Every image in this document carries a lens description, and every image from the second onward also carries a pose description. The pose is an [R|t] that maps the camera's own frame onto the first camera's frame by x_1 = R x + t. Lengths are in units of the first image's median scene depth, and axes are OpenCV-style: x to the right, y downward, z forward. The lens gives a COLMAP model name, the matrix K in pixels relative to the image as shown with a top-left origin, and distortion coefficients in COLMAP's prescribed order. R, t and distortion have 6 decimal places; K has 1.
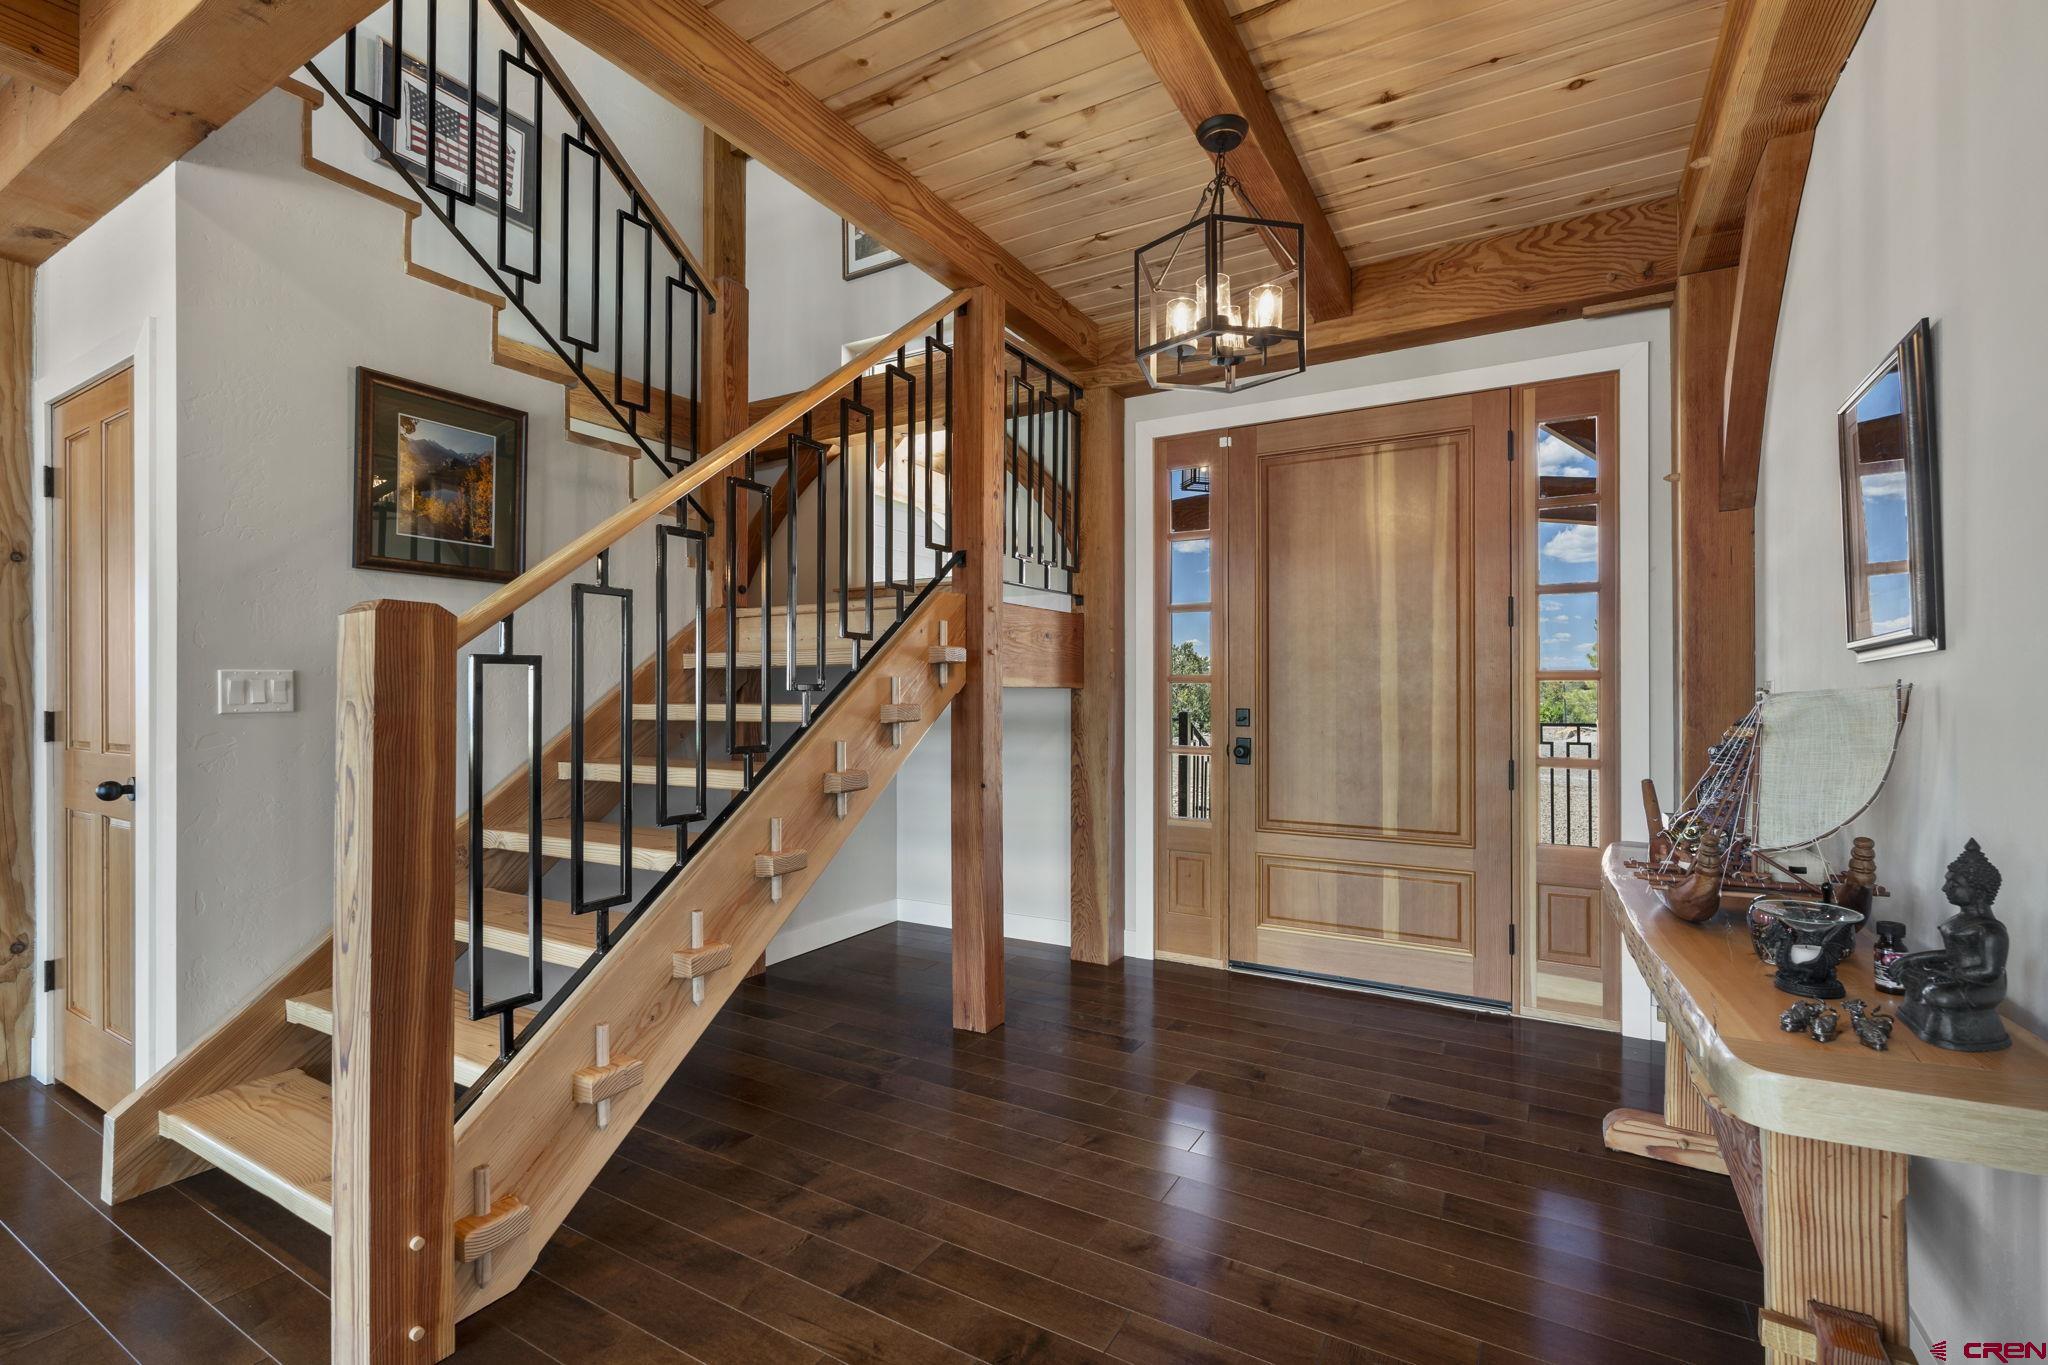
lens RADIAL K [[930.7, 0, 1018.7], [0, 930.7, 682.4], [0, 0, 1]] dist [0.001221, -0.001018]
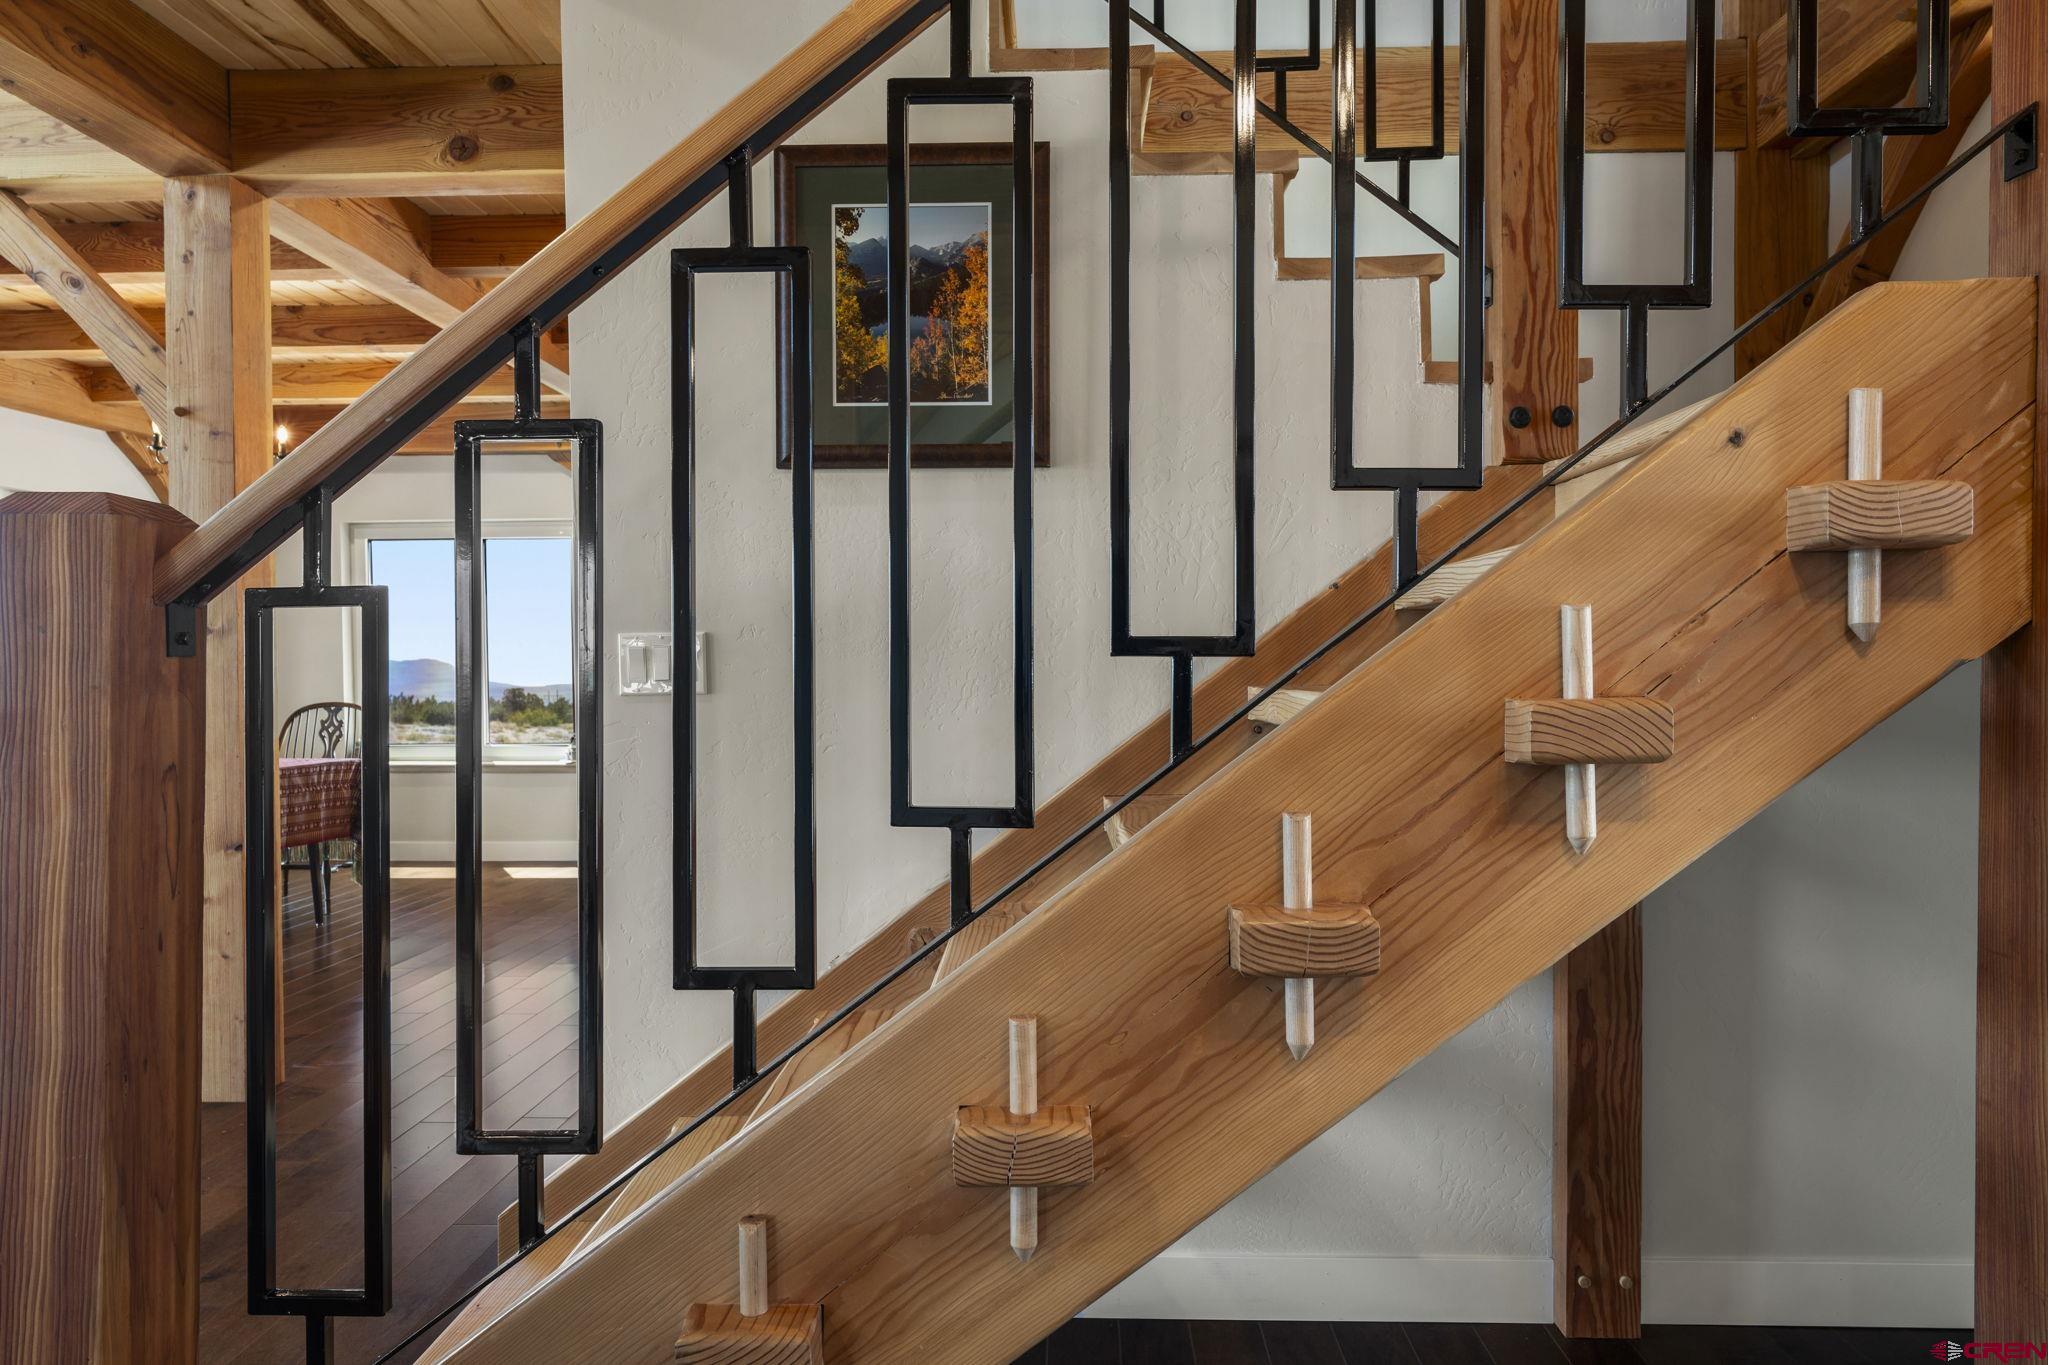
lens RADIAL K [[1333.9, 0, 1023.1], [0, 1333.9, 682.9], [0, 0, 1]] dist [-0.004994, -0.002968]
pose [[0.477943, 0.008719, -0.878348, 0.159371], [0.012763, 0.999776, 0.016870, 0.009537], [0.878298, -0.019273, 0.477724, 0.679979]]
